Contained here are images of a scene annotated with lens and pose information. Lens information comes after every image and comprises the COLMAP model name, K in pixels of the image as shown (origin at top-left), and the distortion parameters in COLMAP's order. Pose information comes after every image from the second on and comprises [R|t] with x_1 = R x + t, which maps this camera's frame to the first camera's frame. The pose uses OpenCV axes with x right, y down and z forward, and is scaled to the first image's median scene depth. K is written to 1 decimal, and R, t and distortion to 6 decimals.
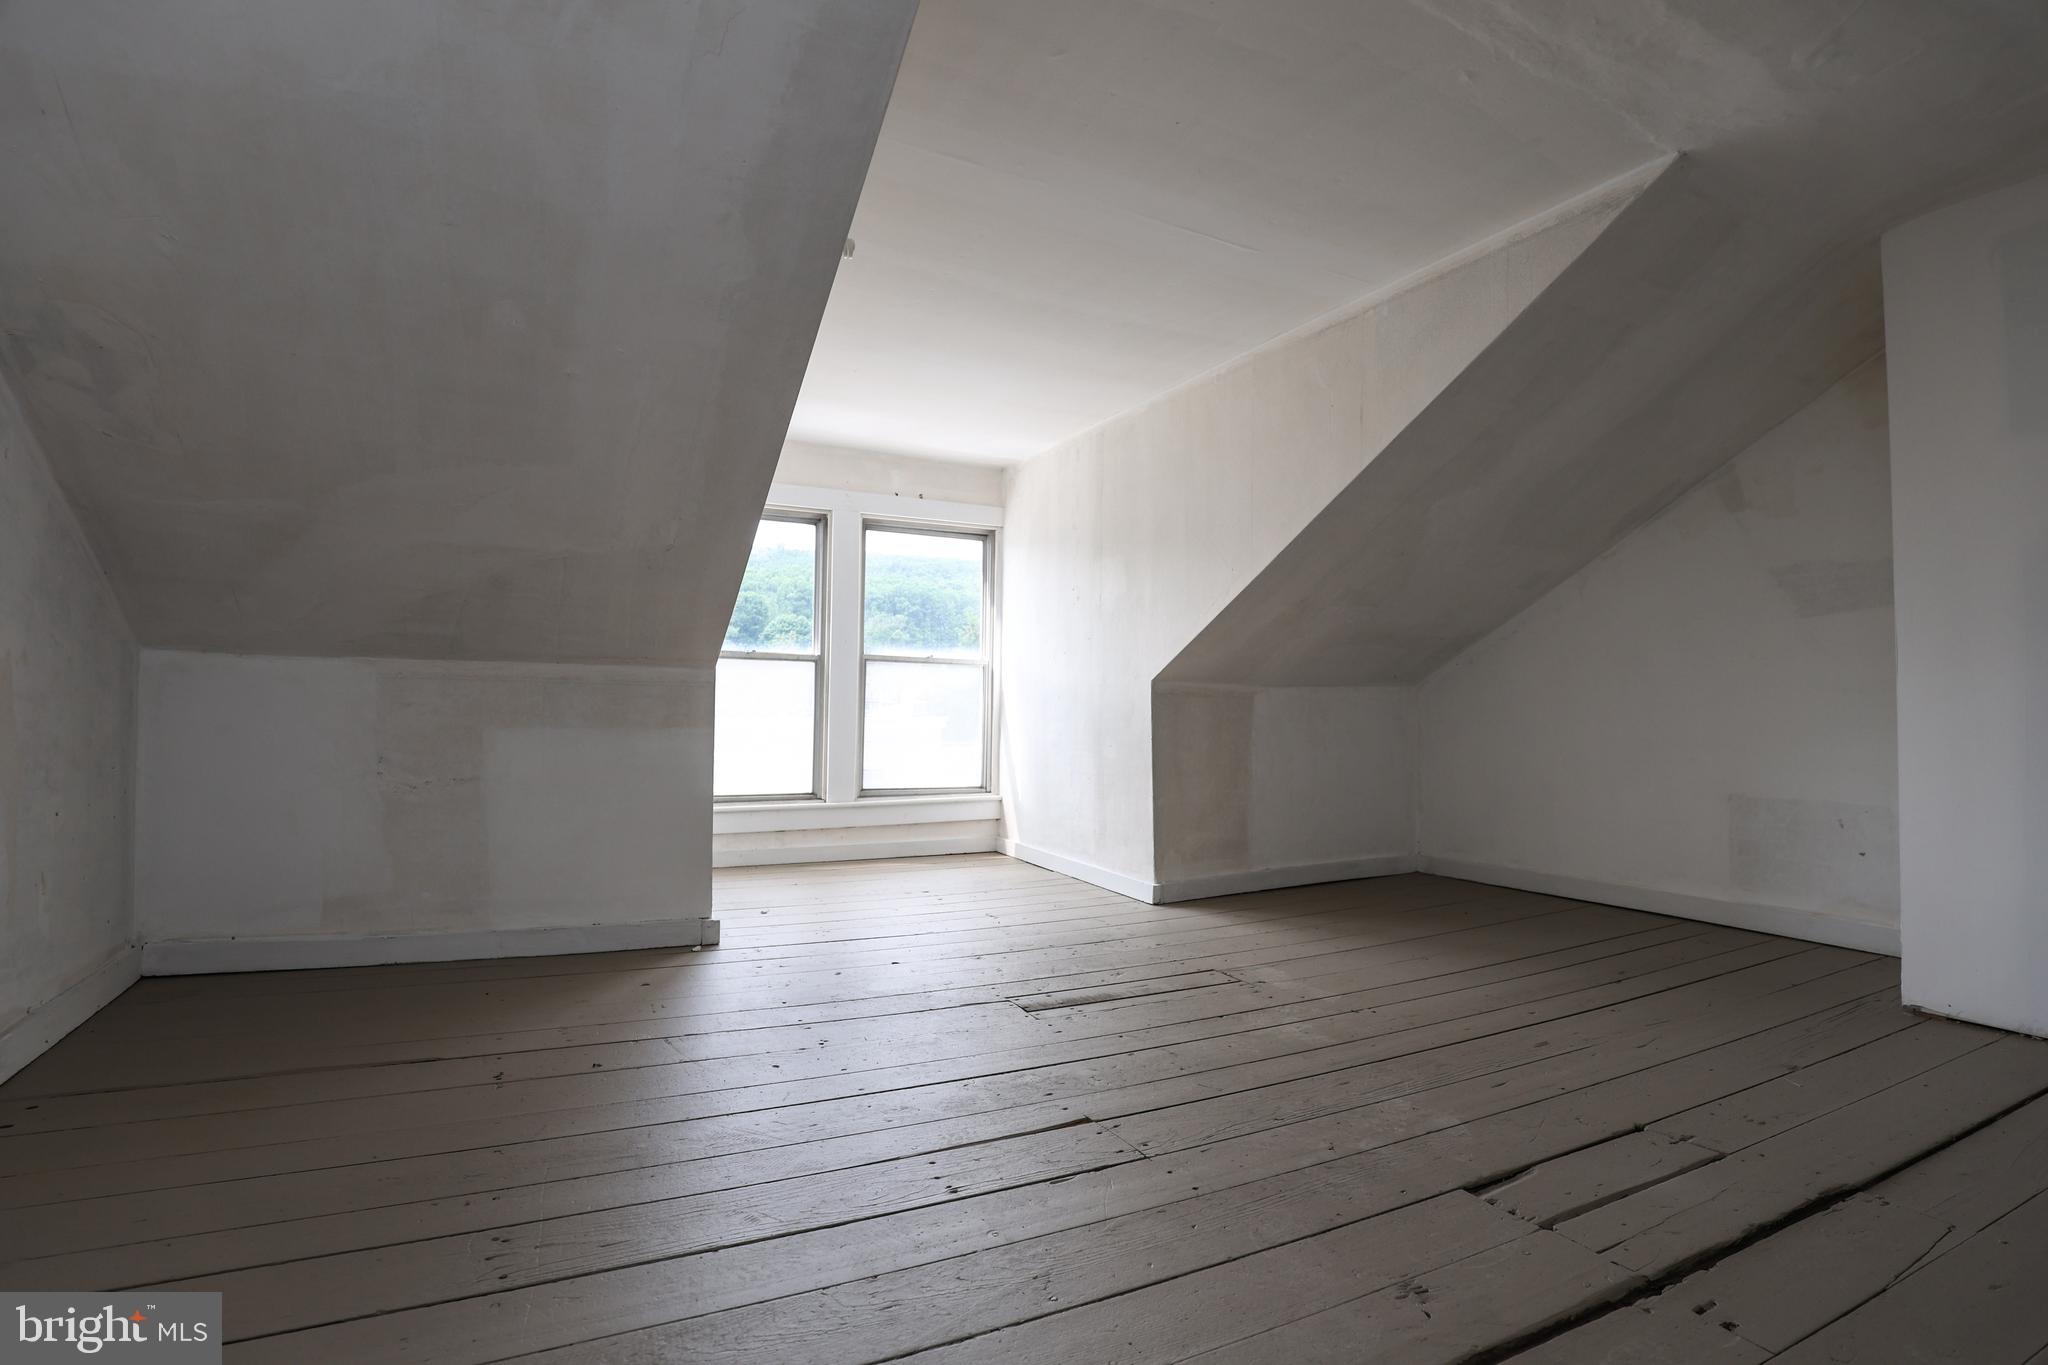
lens RADIAL K [[959.1, 0, 1024.0], [0, 959.1, 682.5], [0, 0, 1]] dist [-0.036965, 0.007018]
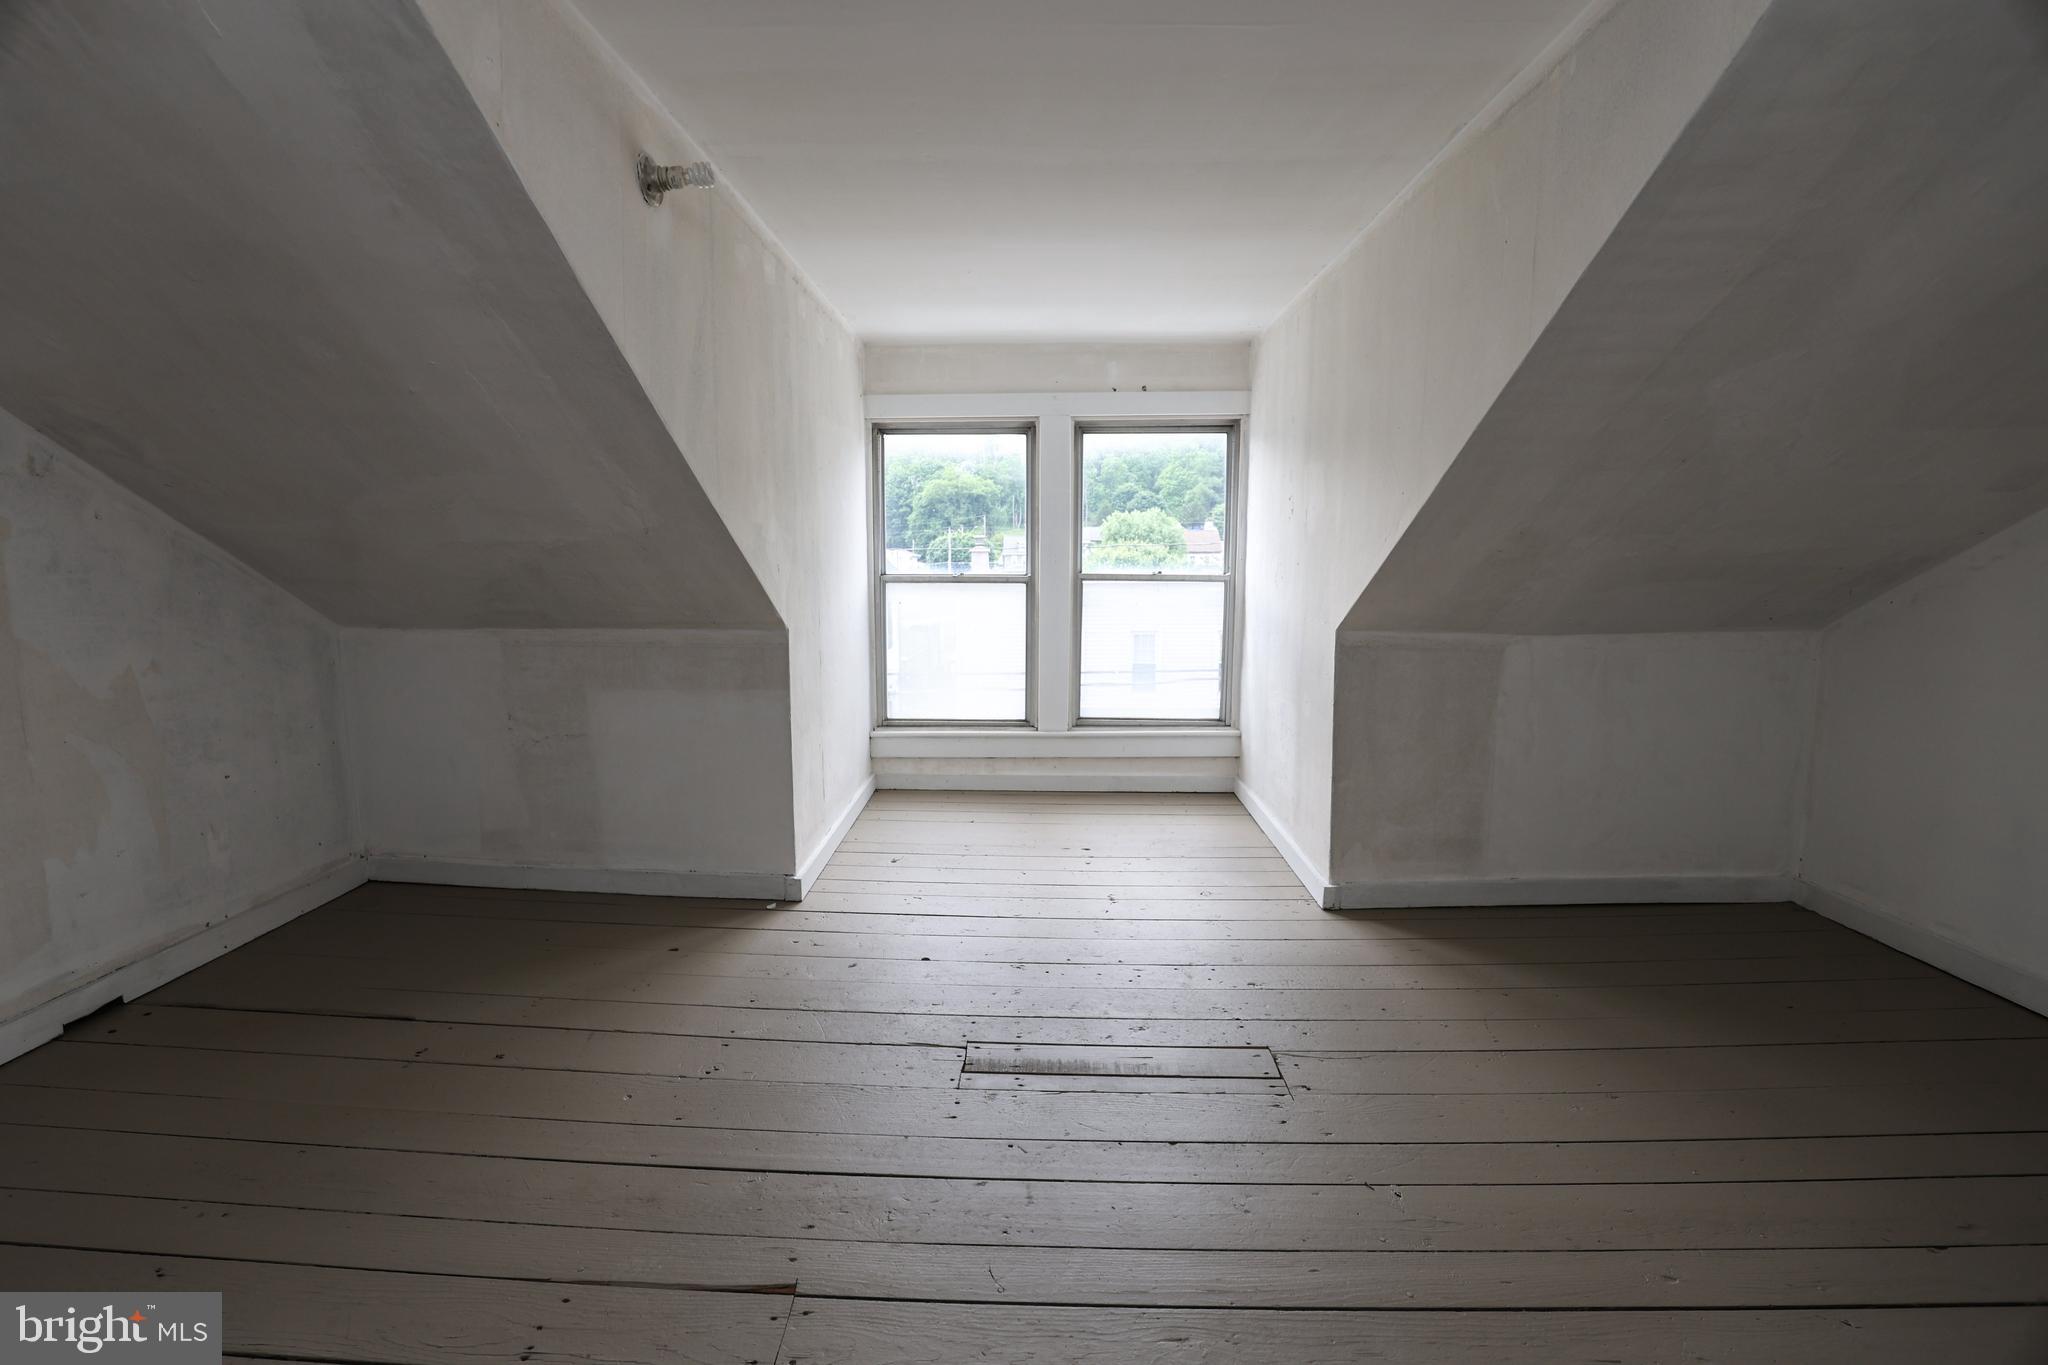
lens RADIAL K [[943.9, 0, 1024.0], [0, 943.9, 682.5], [0, 0, 1]] dist [-0.029752, 0.000101]
pose [[0.878294, 0.054967, -0.474952, 0.251277], [0.021142, 0.987933, 0.153431, -0.075071], [0.477654, -0.144799, 0.866533, 0.199208]]
